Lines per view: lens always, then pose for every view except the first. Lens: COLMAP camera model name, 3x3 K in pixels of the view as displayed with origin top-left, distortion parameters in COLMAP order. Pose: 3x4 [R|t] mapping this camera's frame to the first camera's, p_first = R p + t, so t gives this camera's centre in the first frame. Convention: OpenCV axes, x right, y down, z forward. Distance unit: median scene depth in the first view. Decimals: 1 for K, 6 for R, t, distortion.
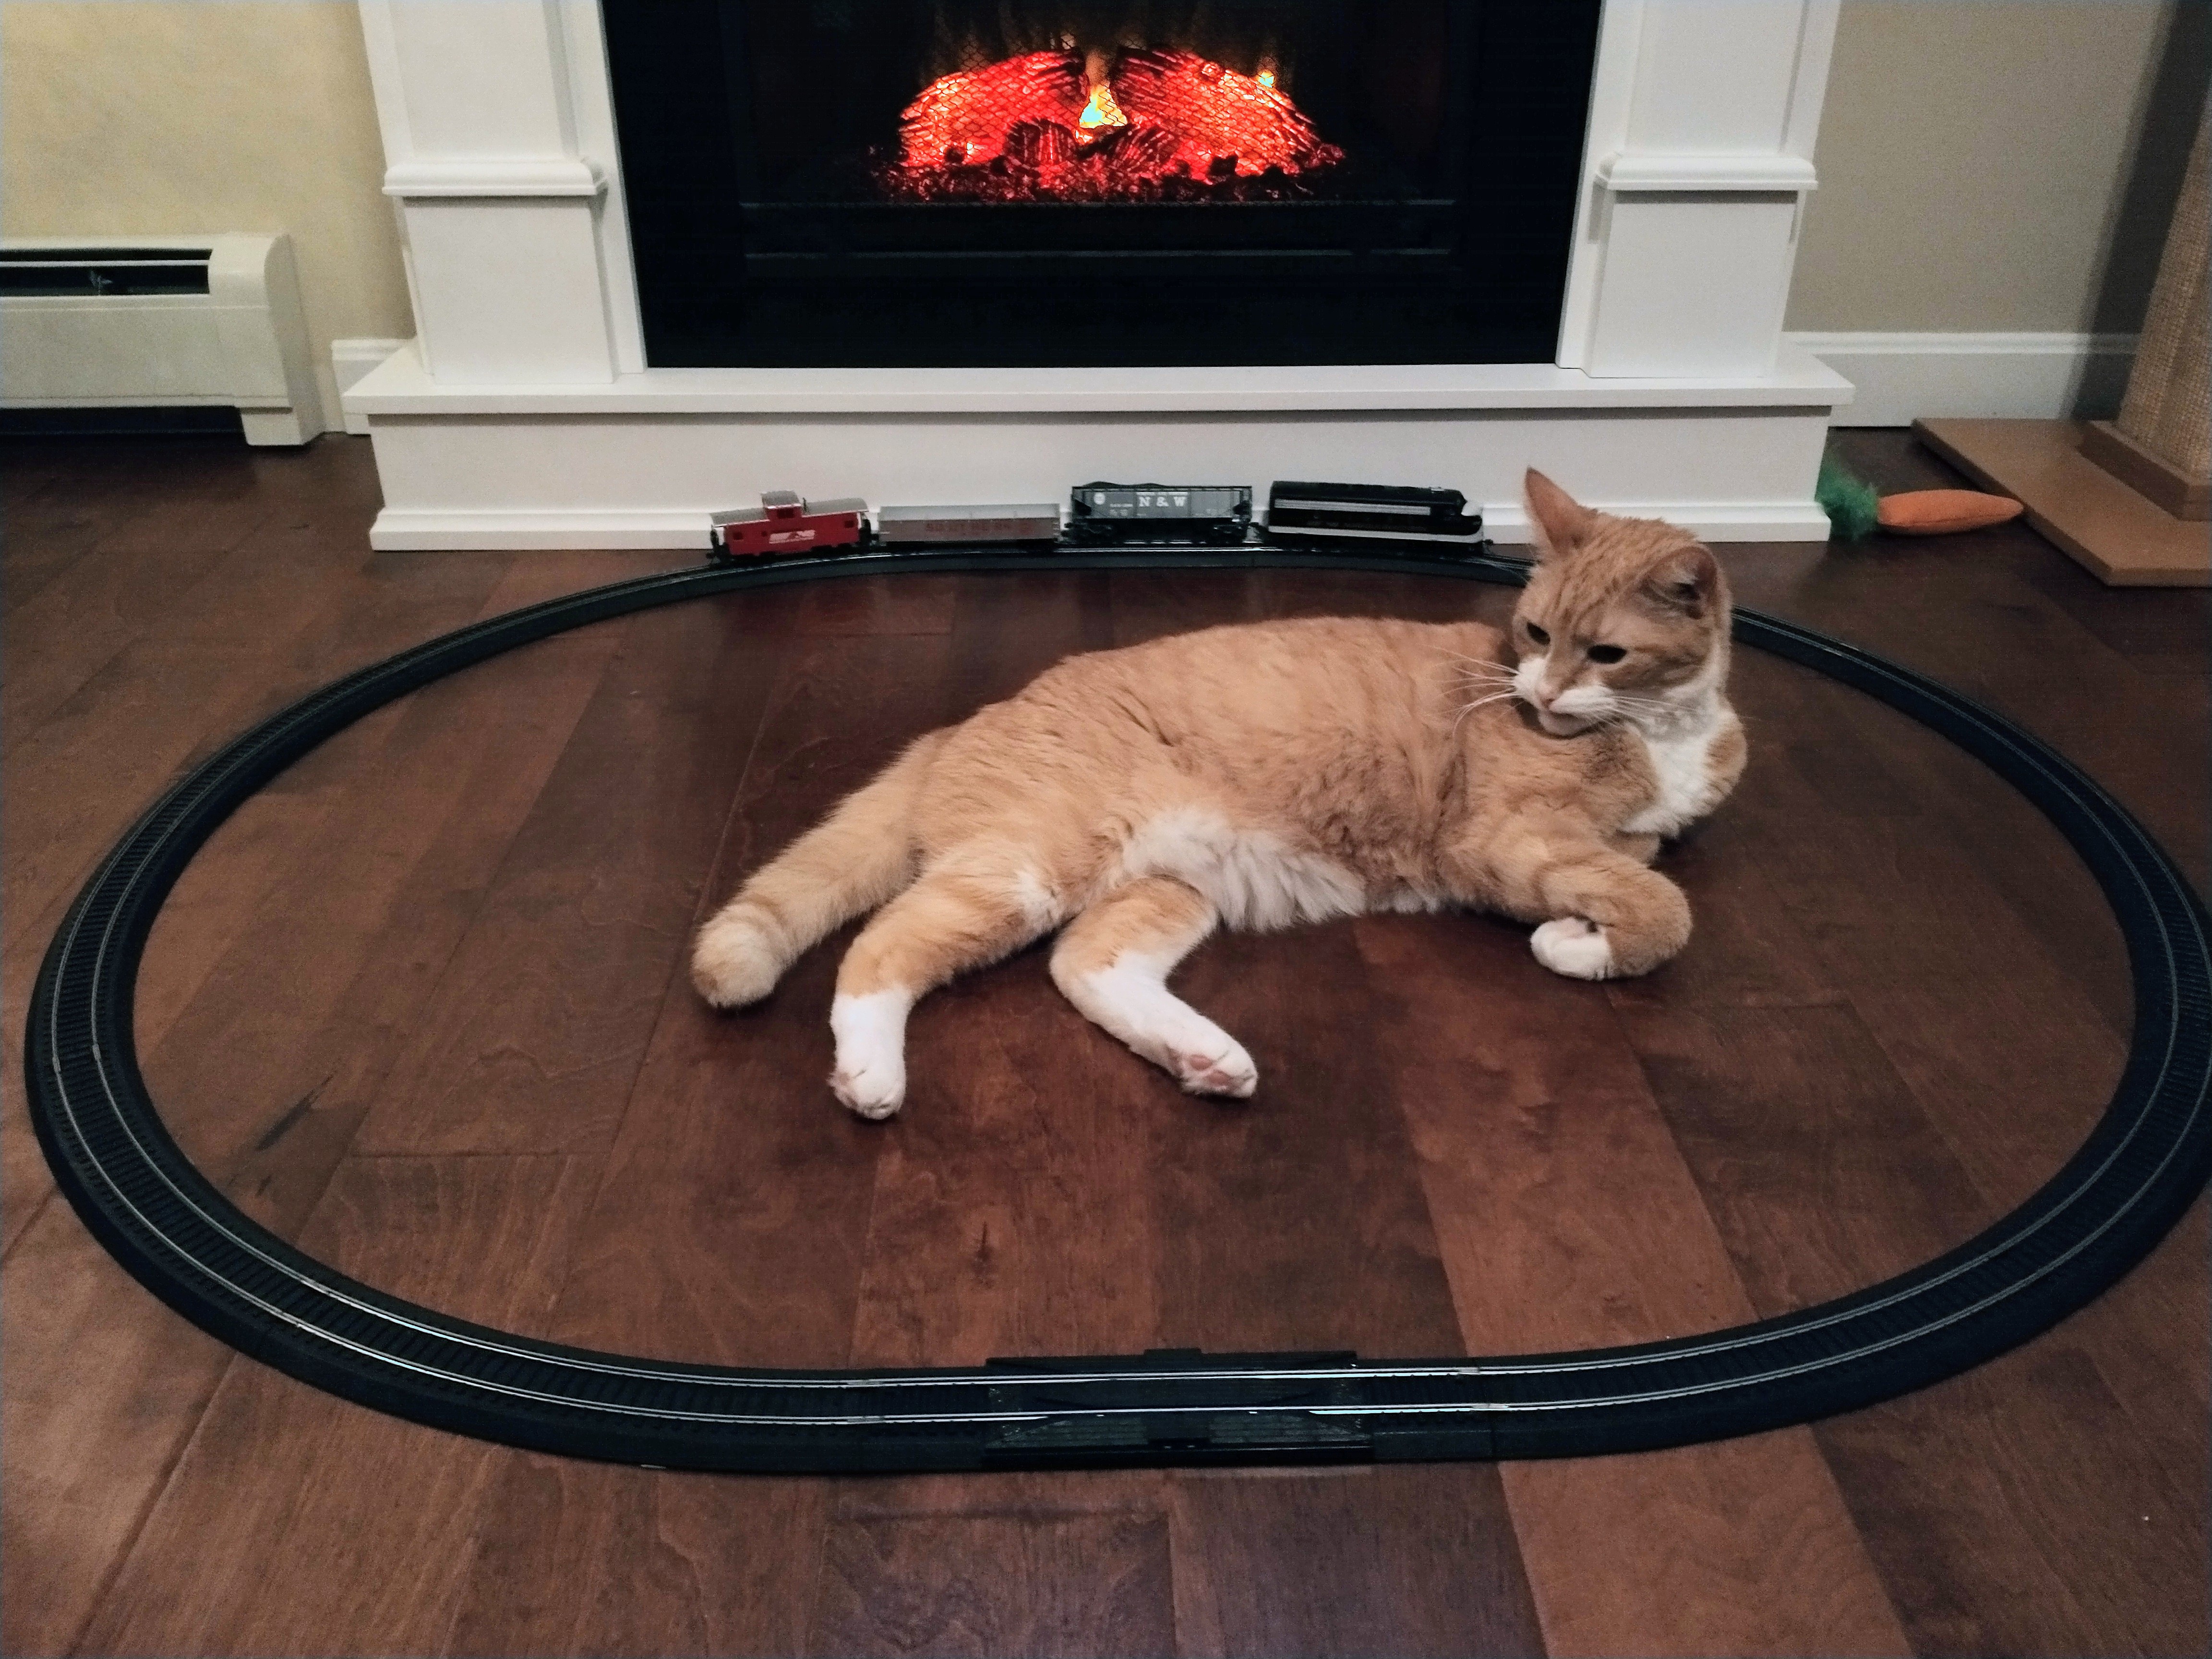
lens RADIAL K [[1814.2, 0, 1106.8], [0, 1814.2, 778.0], [0, 0, 1]] dist [0.202211, -0.344402]
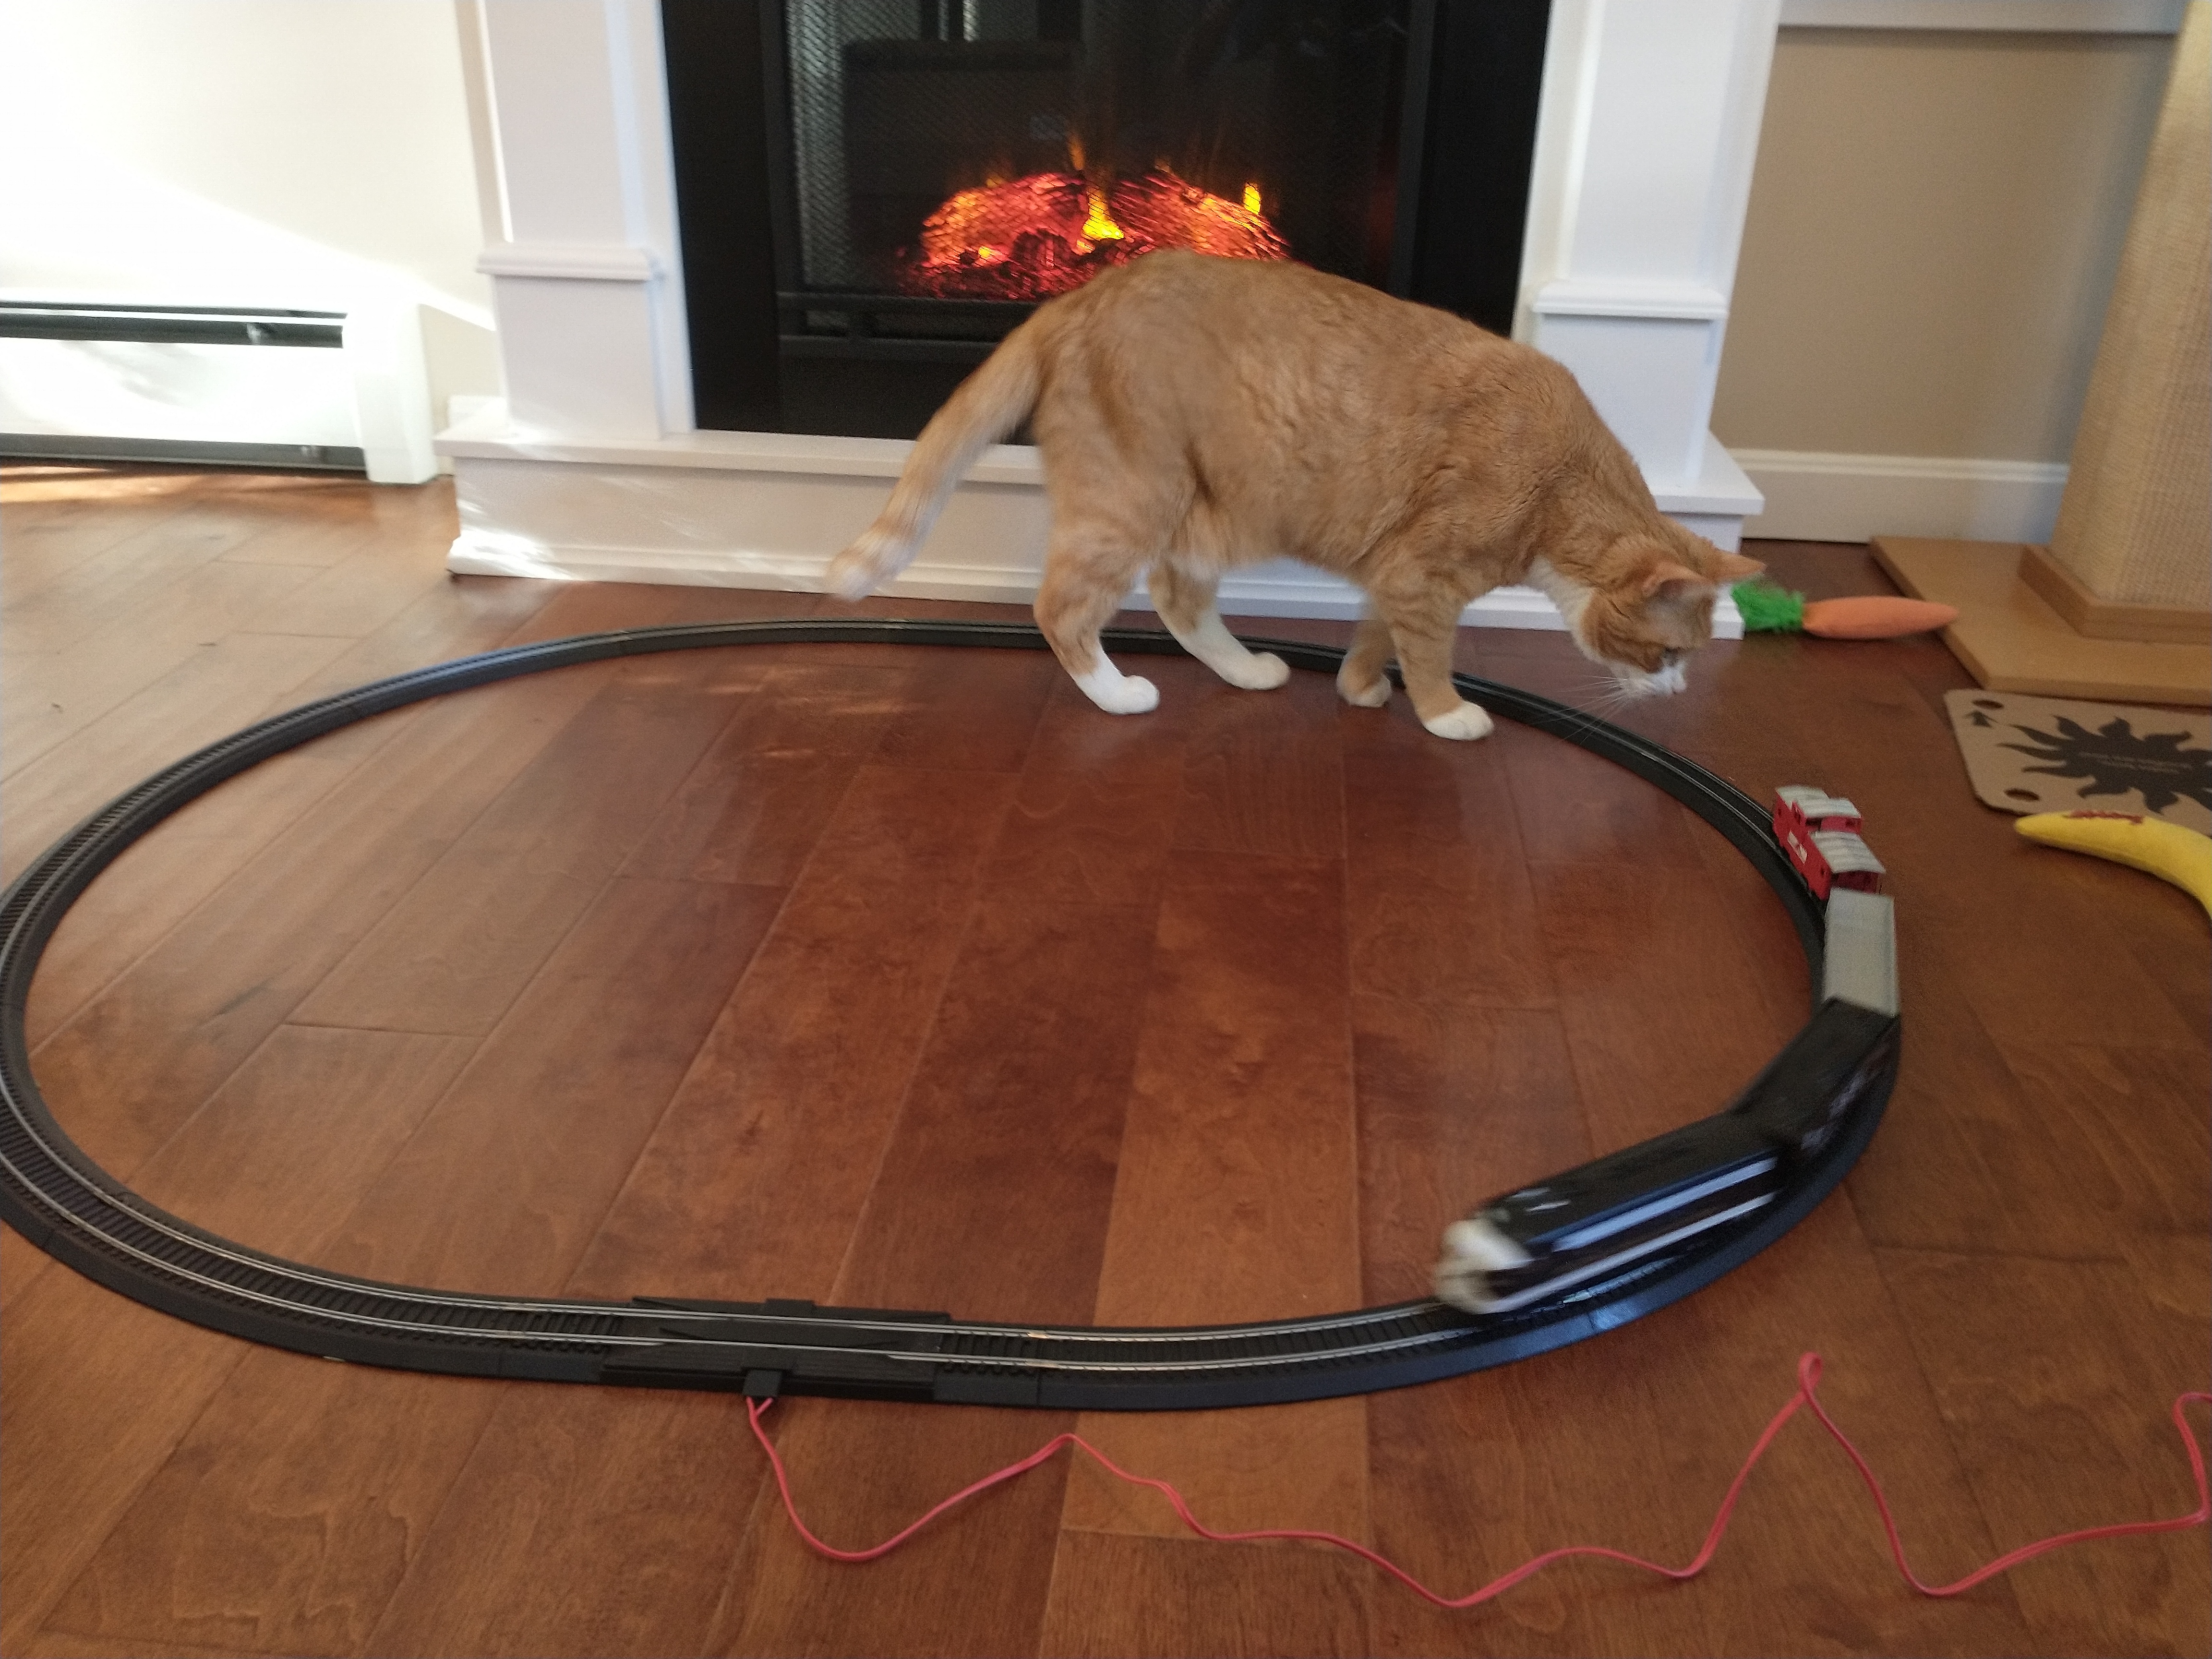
lens RADIAL K [[1814.2, 0, 1106.8], [0, 1814.2, 778.0], [0, 0, 1]] dist [0.202211, -0.344402]
pose [[0.992773, 0.066077, -0.100173, 0.141360], [-0.071041, 0.996374, -0.046825, 0.032000], [0.096716, 0.053603, 0.993868, -0.111235]]
